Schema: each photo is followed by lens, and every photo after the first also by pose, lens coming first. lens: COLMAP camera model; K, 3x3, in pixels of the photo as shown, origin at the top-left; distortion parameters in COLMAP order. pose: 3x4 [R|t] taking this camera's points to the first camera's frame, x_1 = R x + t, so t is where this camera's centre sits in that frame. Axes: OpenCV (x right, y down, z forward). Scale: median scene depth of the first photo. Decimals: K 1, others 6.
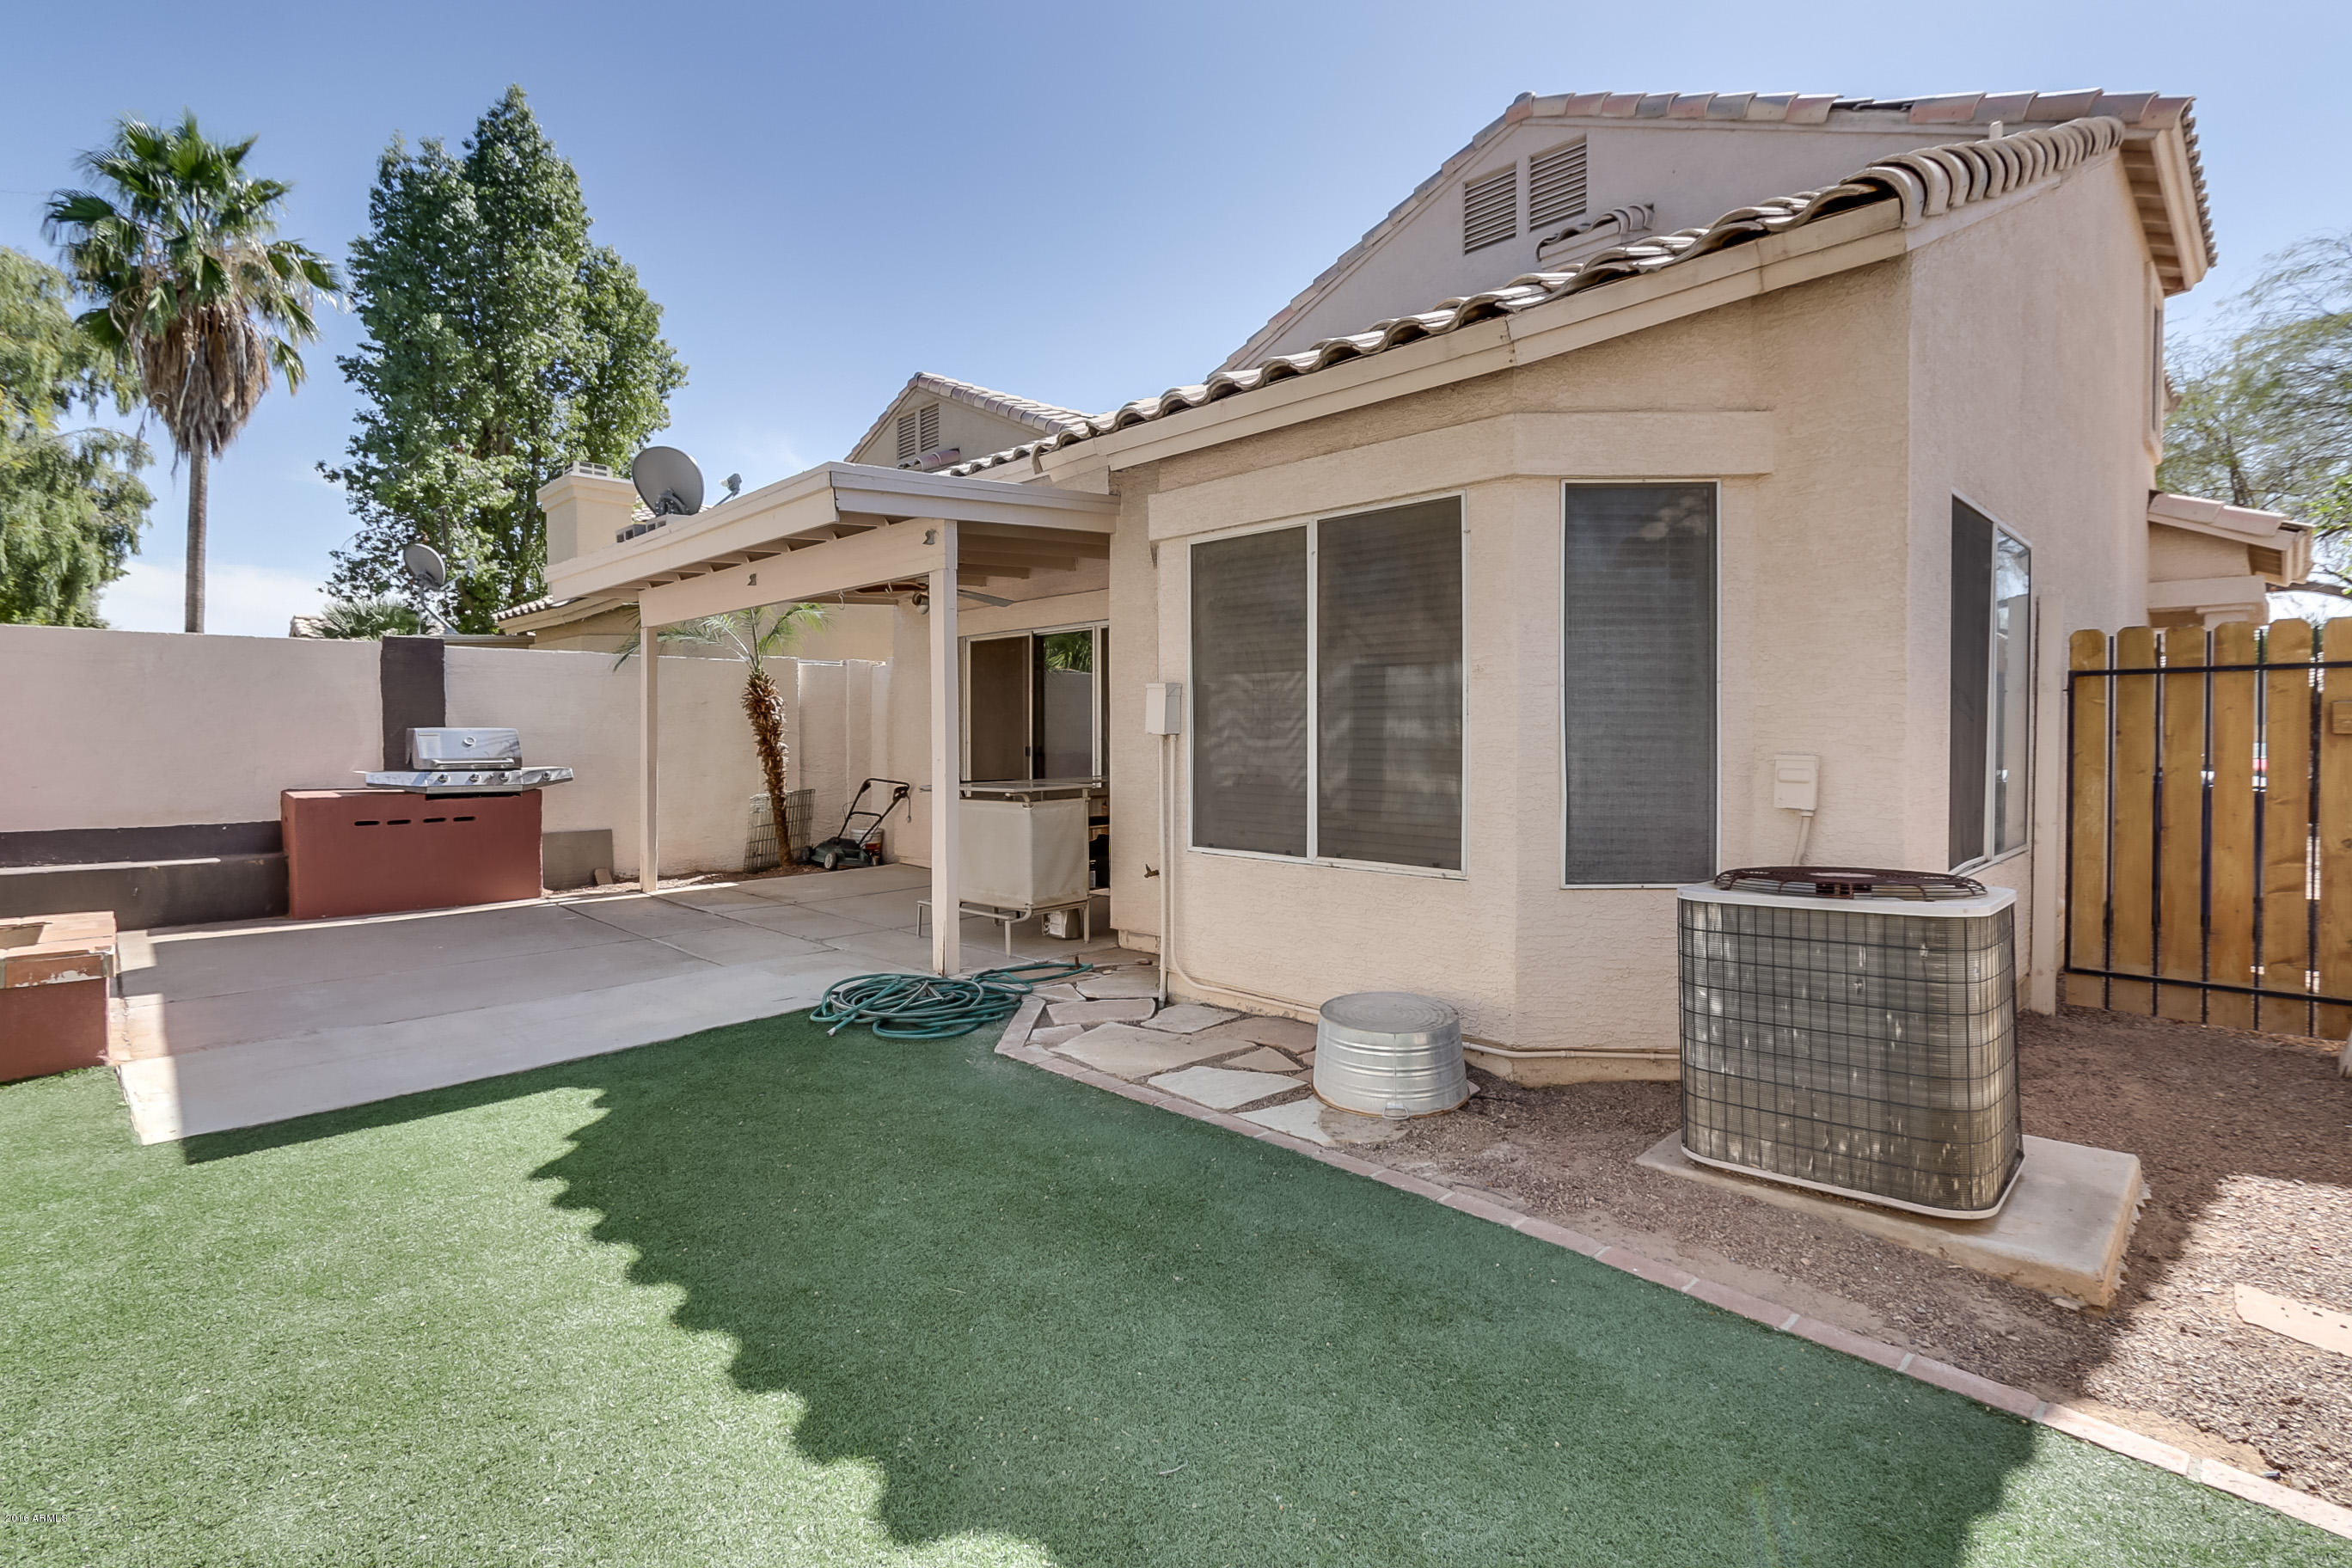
lens RADIAL K [[1110.3, 0, 1175.7], [0, 1110.3, 753.2], [0, 0, 1]] dist [-0.010208, 0.005040]
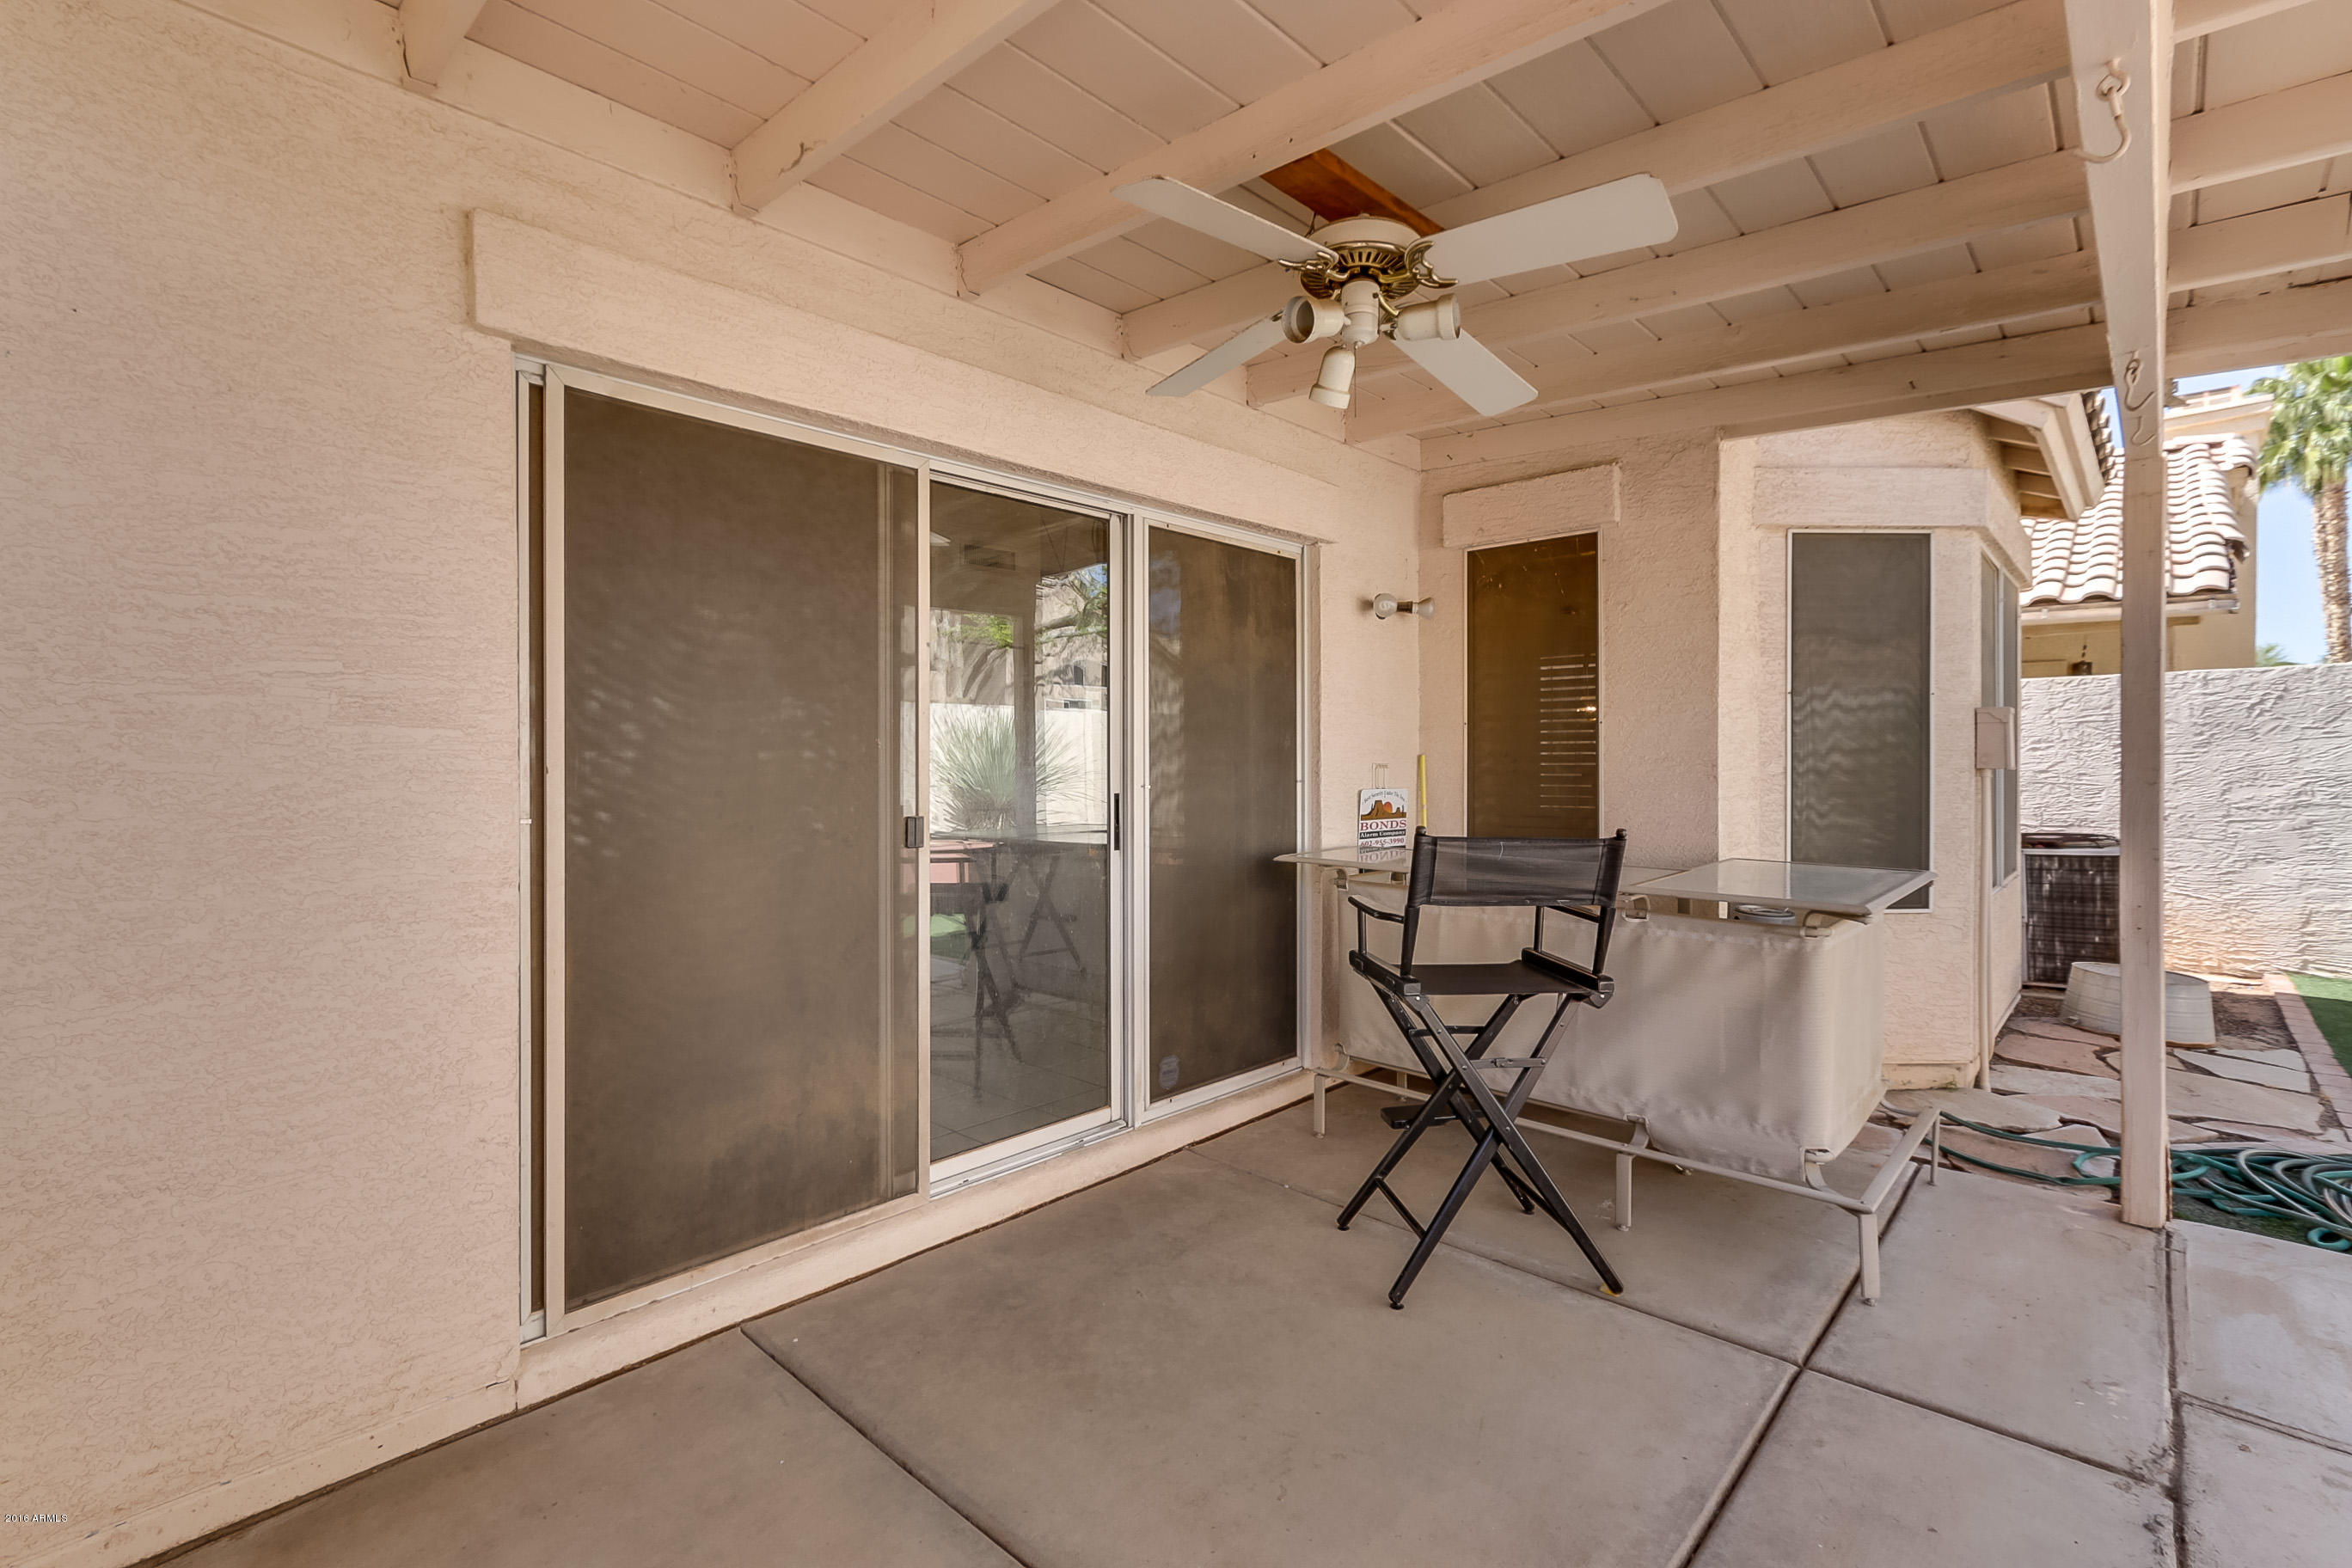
lens RADIAL K [[1078.0, 0, 1169.6], [0, 1078.0, 768.6], [0, 0, 1]] dist [-0.007327, 0.005734]
pose [[-0.046839, -0.003067, 0.998898, -0.242990], [0.021546, 0.999760, 0.004080, -0.010785], [-0.998670, 0.021713, -0.046762, 0.516193]]
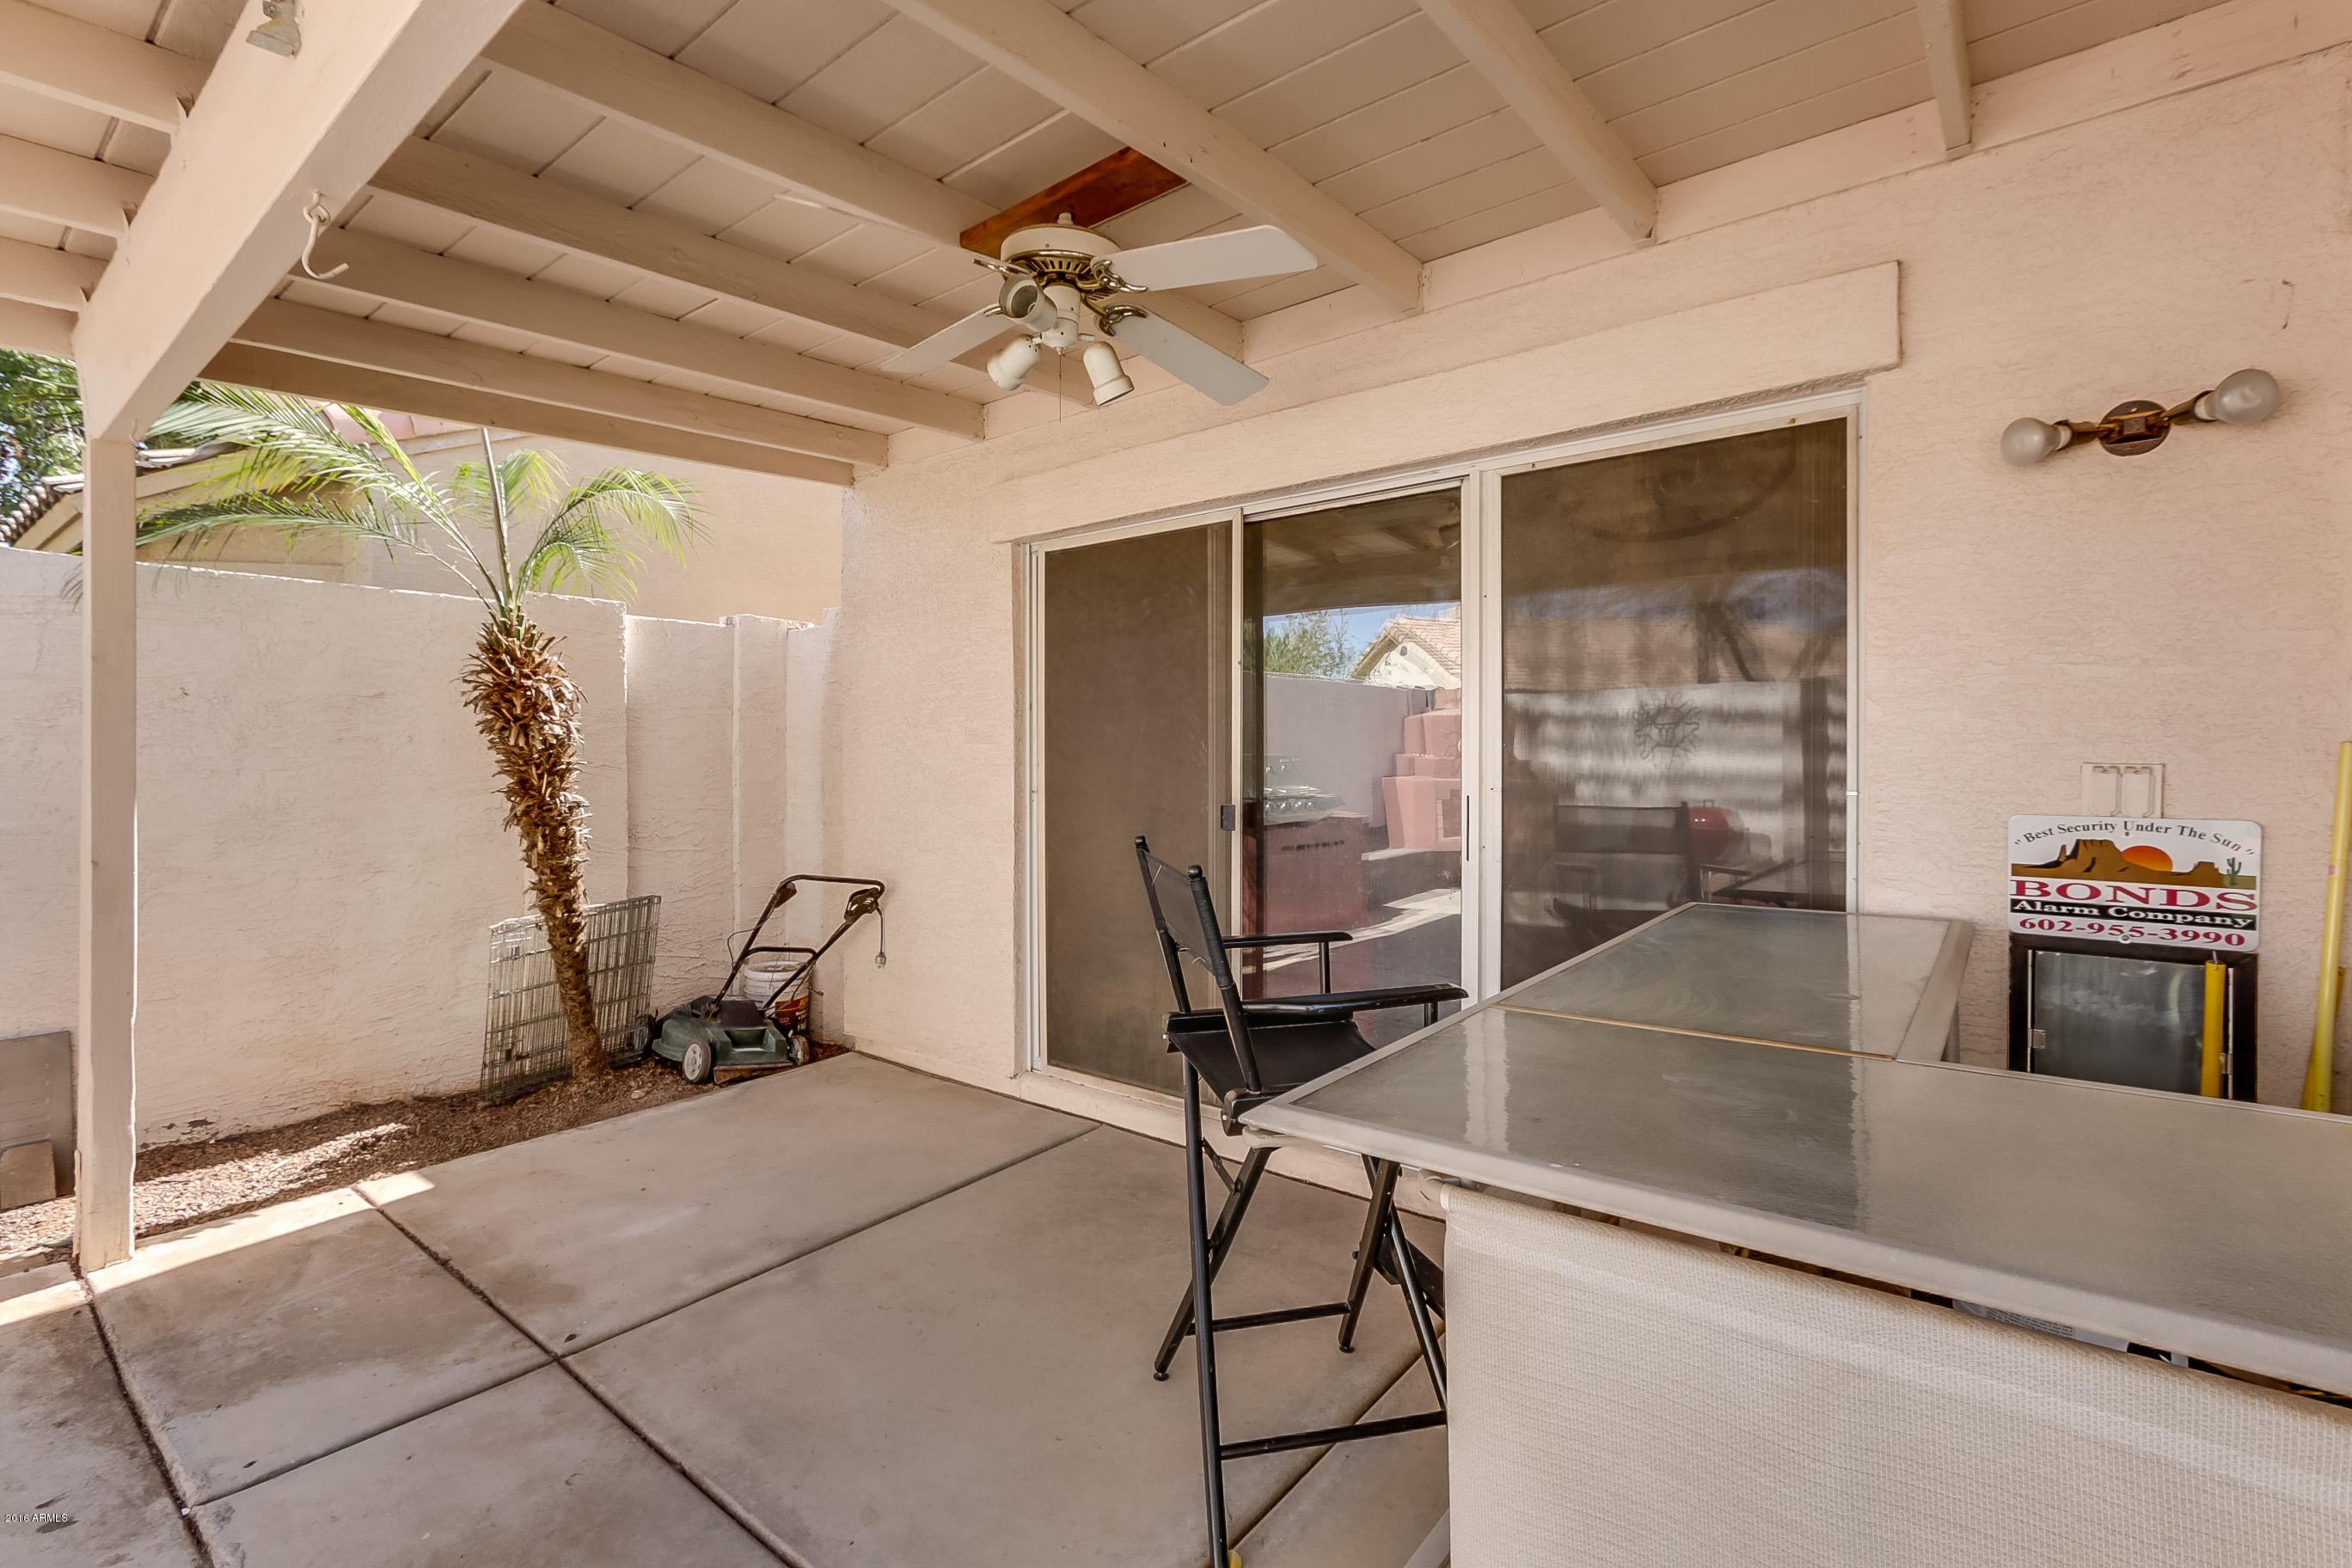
lens RADIAL K [[1078.0, 0, 1192.7], [0, 1078.0, 768.6], [0, 0, 1]] dist [-0.007327, 0.005734]
pose [[0.991933, -0.000636, 0.126761, -0.106334], [0.001955, 0.999945, -0.010278, -0.008228], [-0.126747, 0.010443, 0.991880, 0.343472]]
